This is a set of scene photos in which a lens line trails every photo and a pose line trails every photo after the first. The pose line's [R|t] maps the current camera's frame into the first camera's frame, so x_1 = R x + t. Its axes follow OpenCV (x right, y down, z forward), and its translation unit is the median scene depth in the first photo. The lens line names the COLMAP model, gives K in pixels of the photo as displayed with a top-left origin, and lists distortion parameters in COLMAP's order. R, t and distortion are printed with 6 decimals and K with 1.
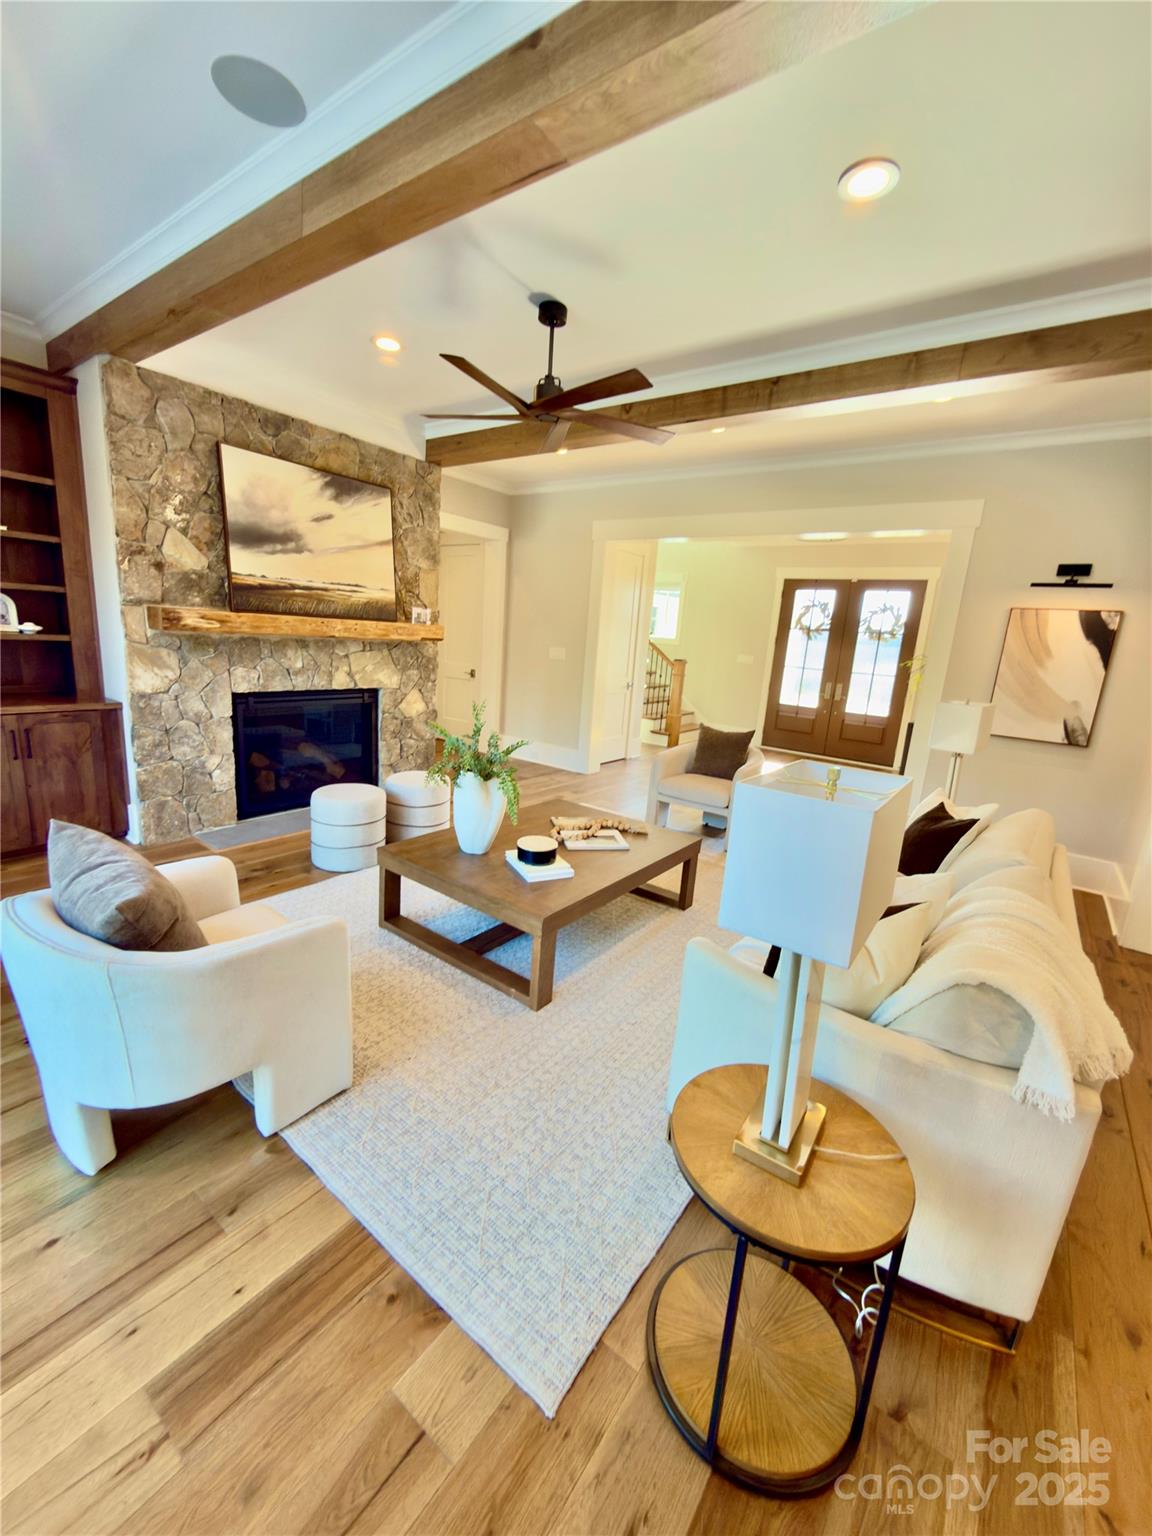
lens RADIAL K [[610.7, 0, 577.8], [0, 610.7, 765.3], [0, 0, 1]] dist [-0.003585, -0.000122]
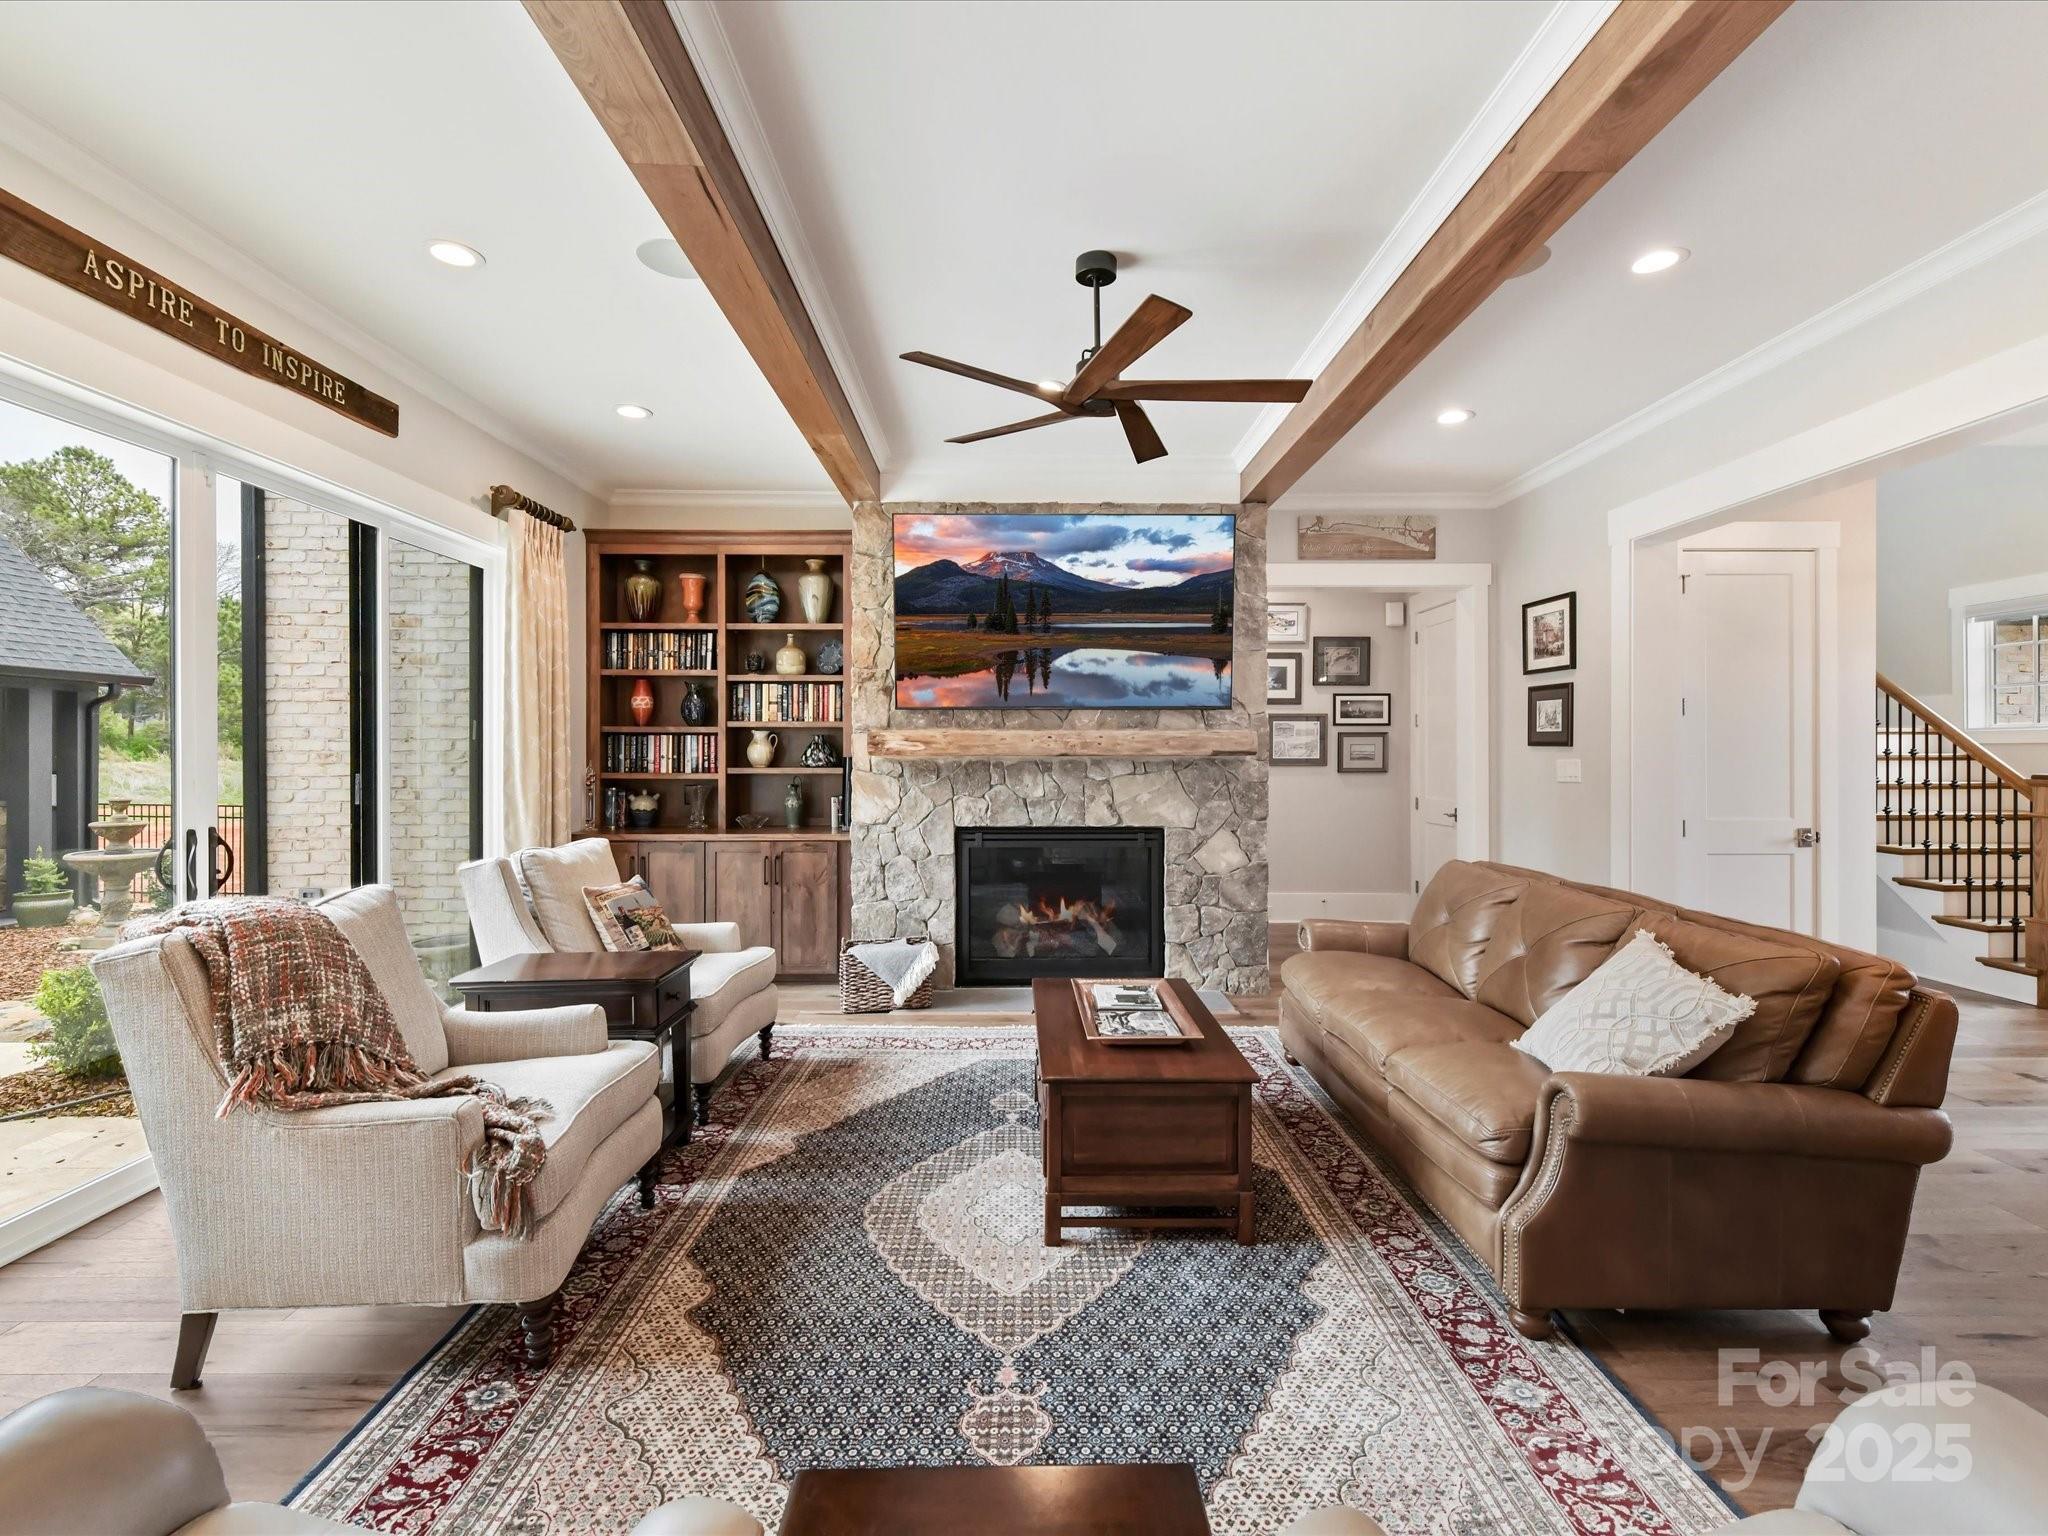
lens RADIAL K [[931.1, 0, 1023.1], [0, 931.1, 752.8], [0, 0, 1]] dist [0.001774, 0.000733]
pose [[0.596166, -0.069339, -0.799862, 0.525120], [-0.127765, 0.975374, -0.179781, 0.000408], [0.792630, 0.209374, 0.572625, 0.321975]]
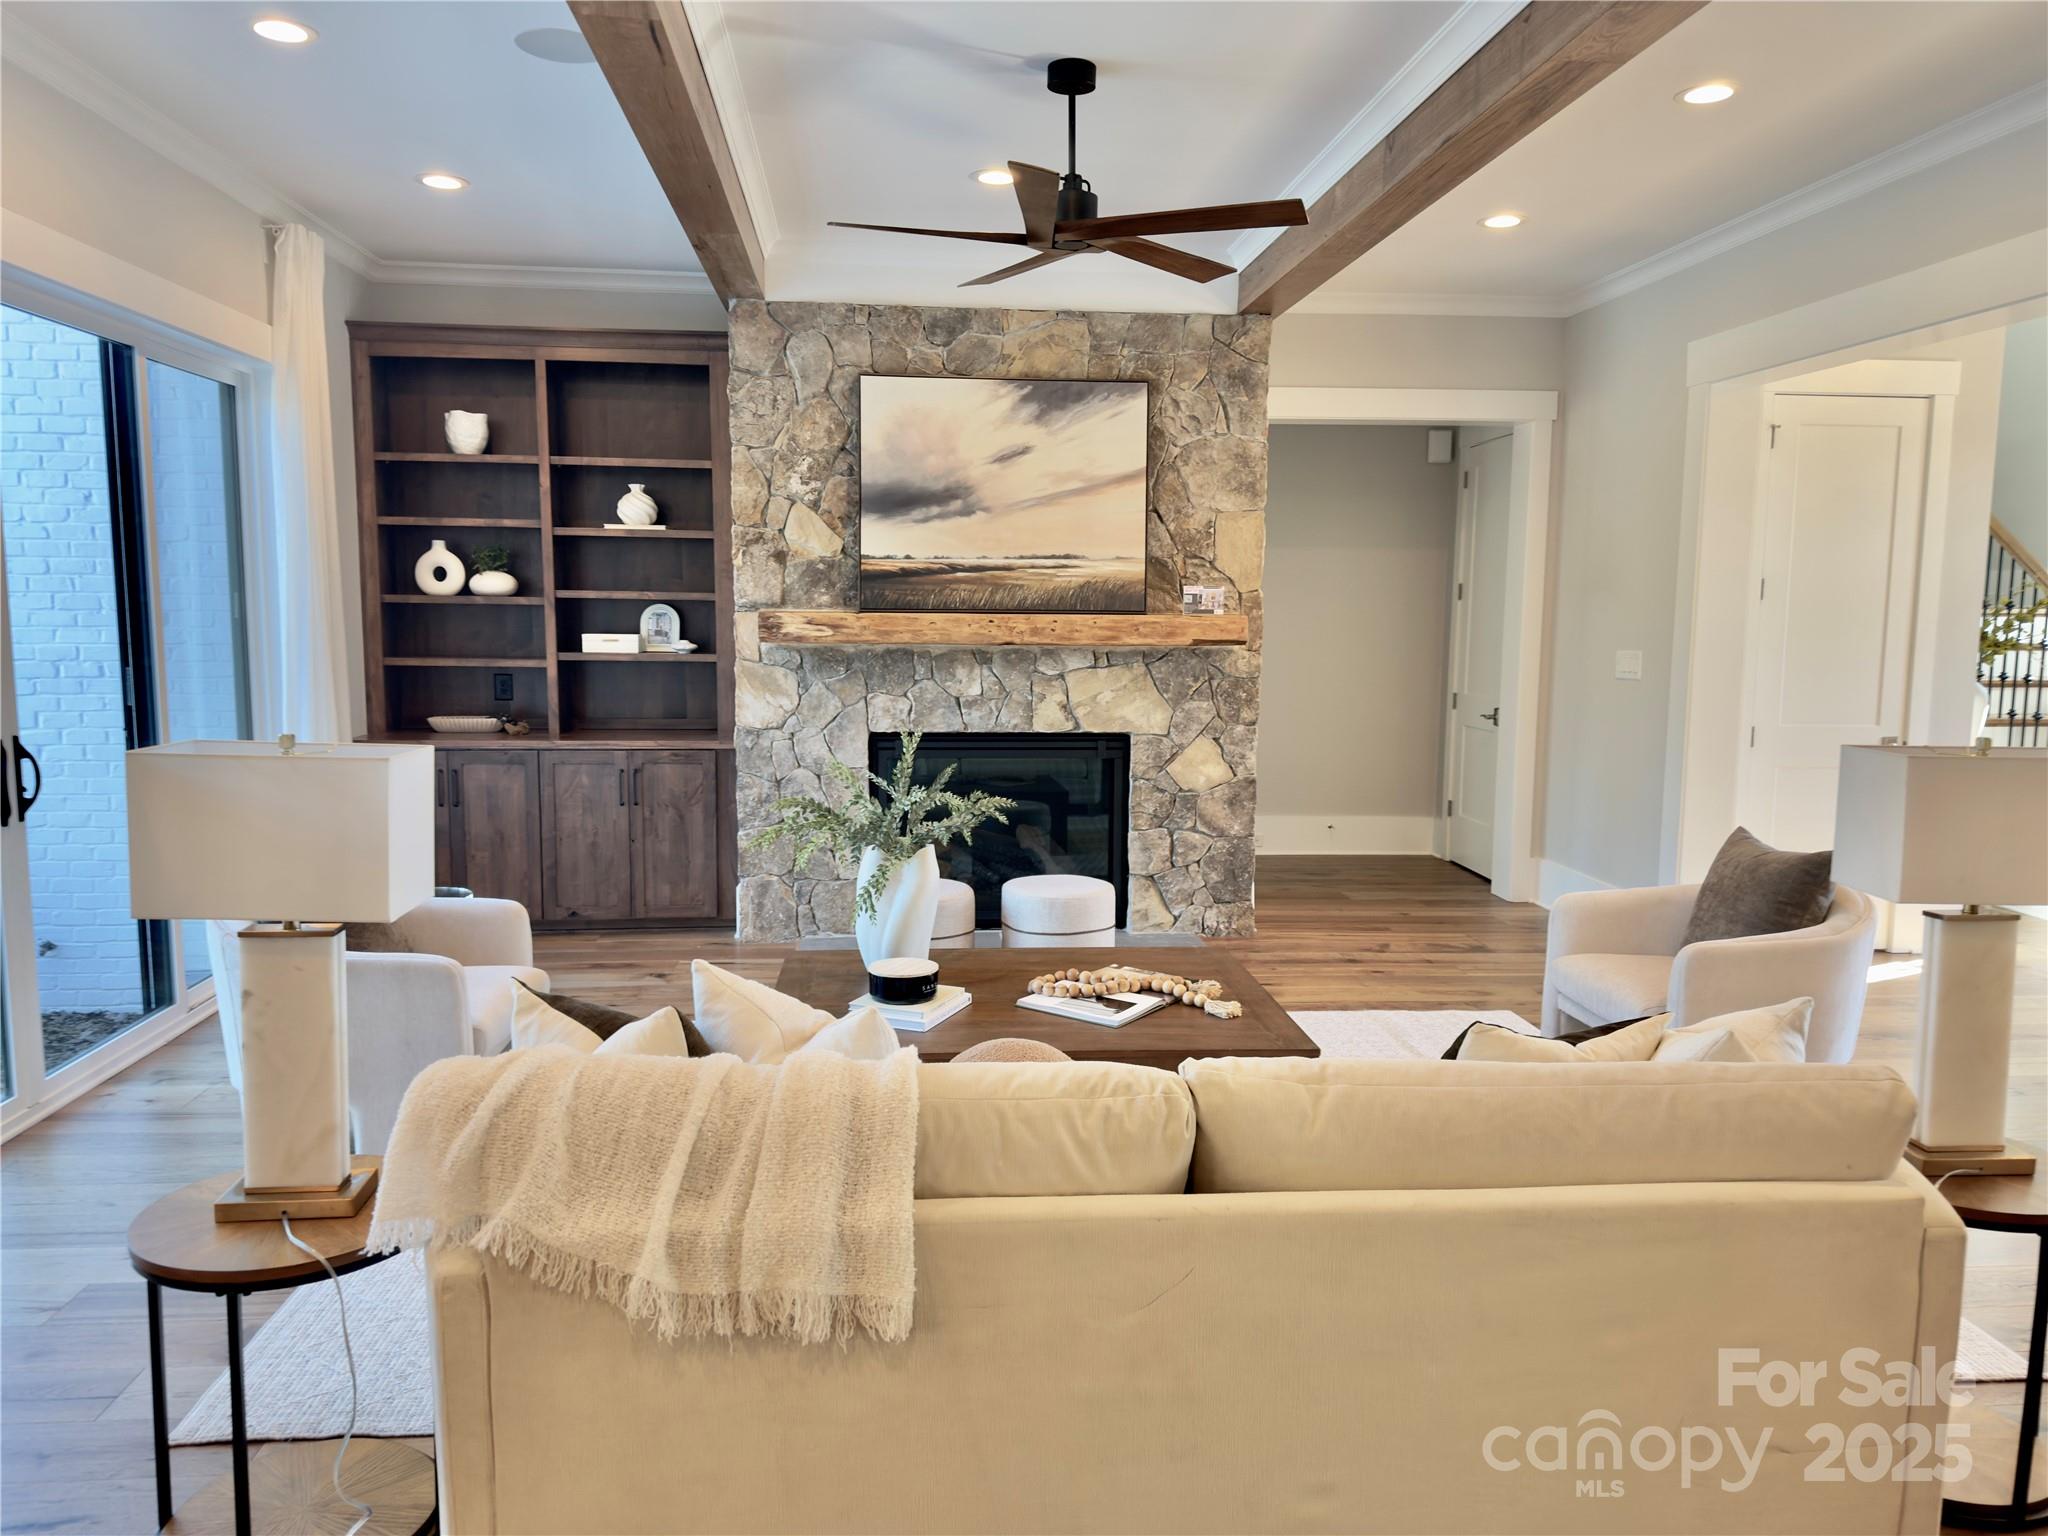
lens RADIAL K [[1424.5, 0, 1028.3], [0, 1424.5, 769.2], [0, 0, 1]] dist [0.101935, -0.000954]
pose [[0.661996, 0.022123, -0.749181, 0.719605], [-0.122113, 0.989392, -0.078685, 0.022425], [0.739493, 0.143574, 0.657676, 0.111979]]
